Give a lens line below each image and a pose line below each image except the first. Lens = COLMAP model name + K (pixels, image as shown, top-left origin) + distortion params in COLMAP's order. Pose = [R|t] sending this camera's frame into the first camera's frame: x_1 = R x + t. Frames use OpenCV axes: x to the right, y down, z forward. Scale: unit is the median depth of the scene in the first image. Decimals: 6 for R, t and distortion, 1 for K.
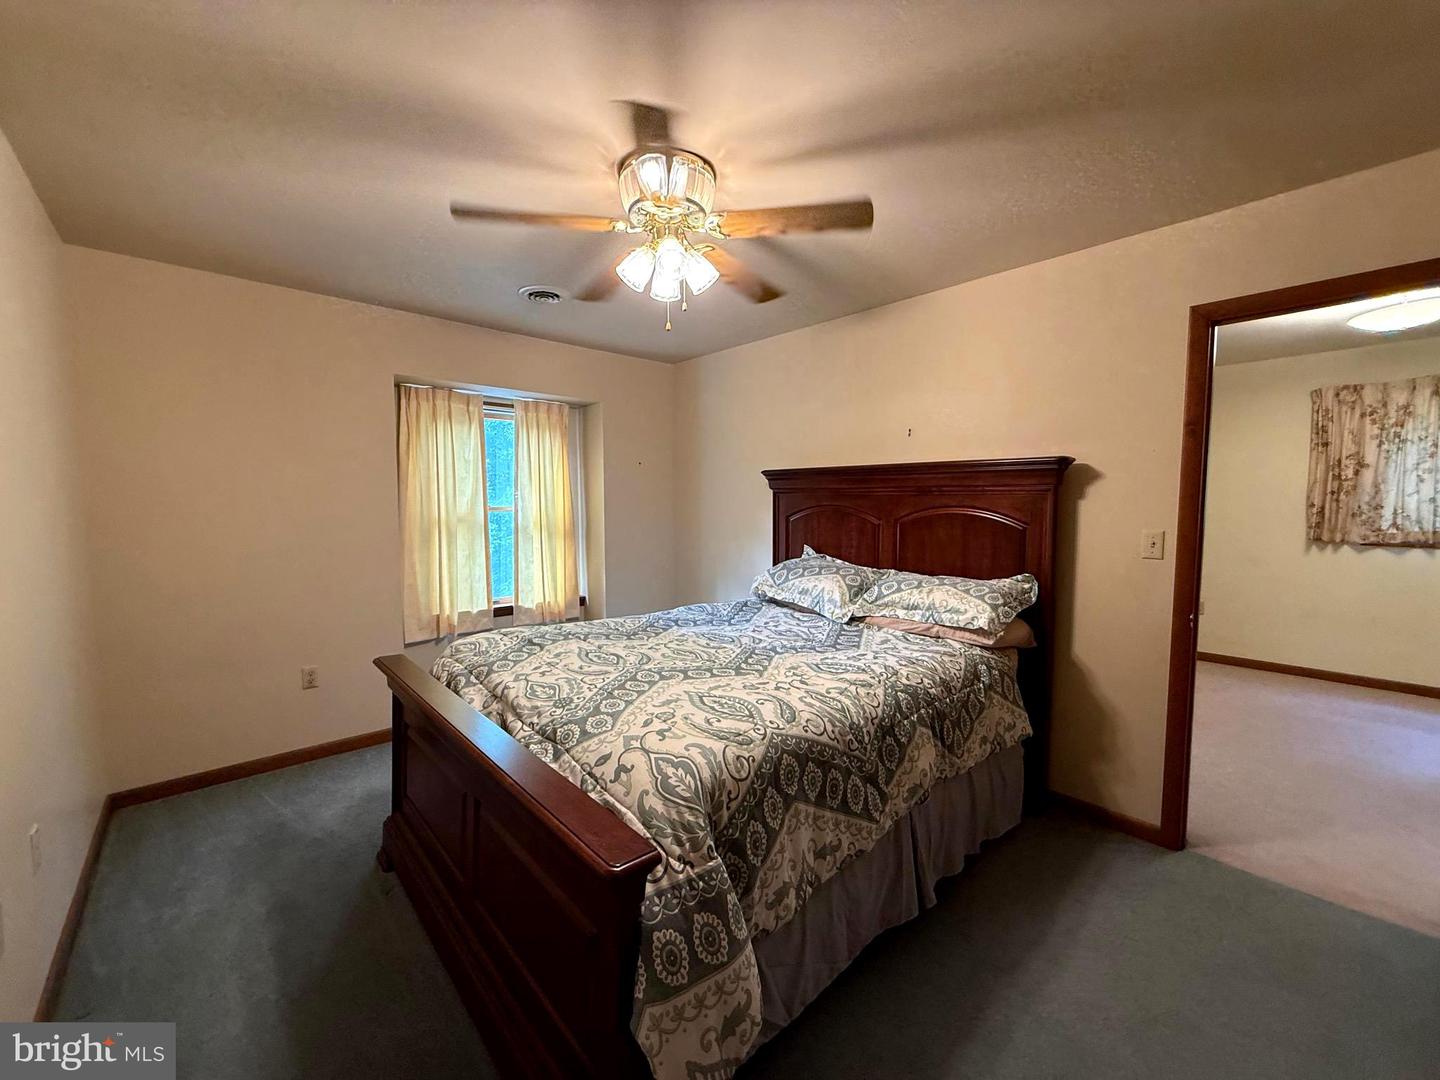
lens RADIAL K [[575.3, 0, 719.7], [0, 575.3, 541.2], [0, 0, 1]] dist [0.000355, 0.000042]
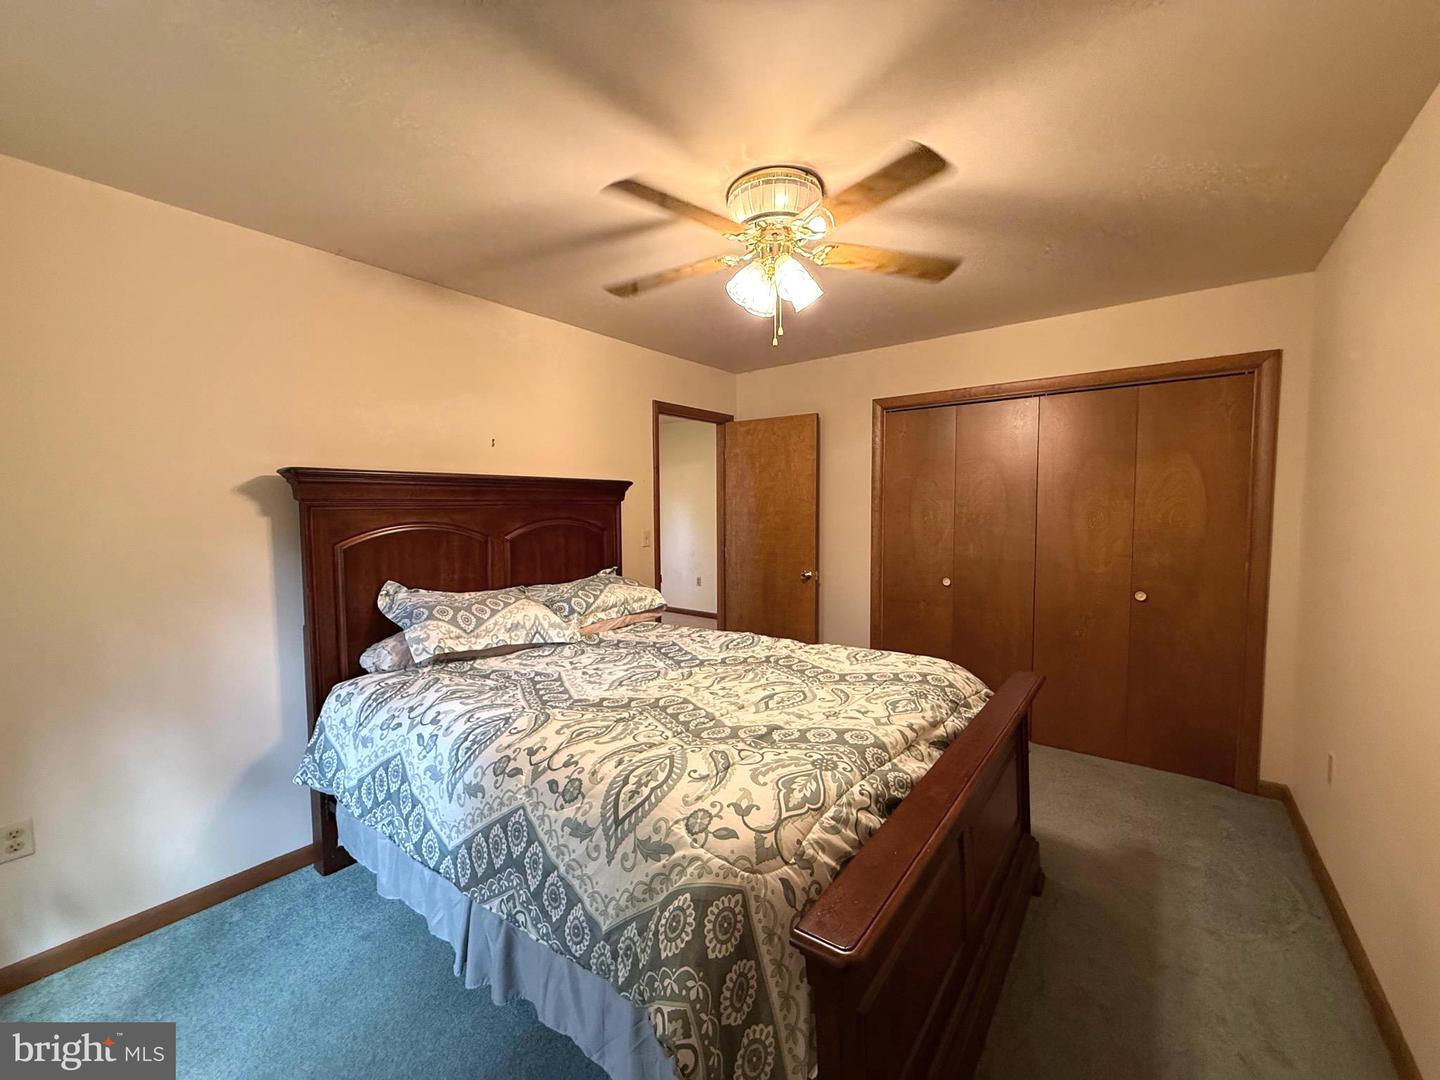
lens RADIAL K [[575.3, 0, 719.8], [0, 575.3, 533.8], [0, 0, 1]] dist [0.000355, 0.000042]
pose [[-0.182683, -0.049000, 0.981950, -0.879355], [0.080584, 0.994651, 0.064626, -0.092094], [-0.979864, 0.090935, -0.177757, 1.060477]]
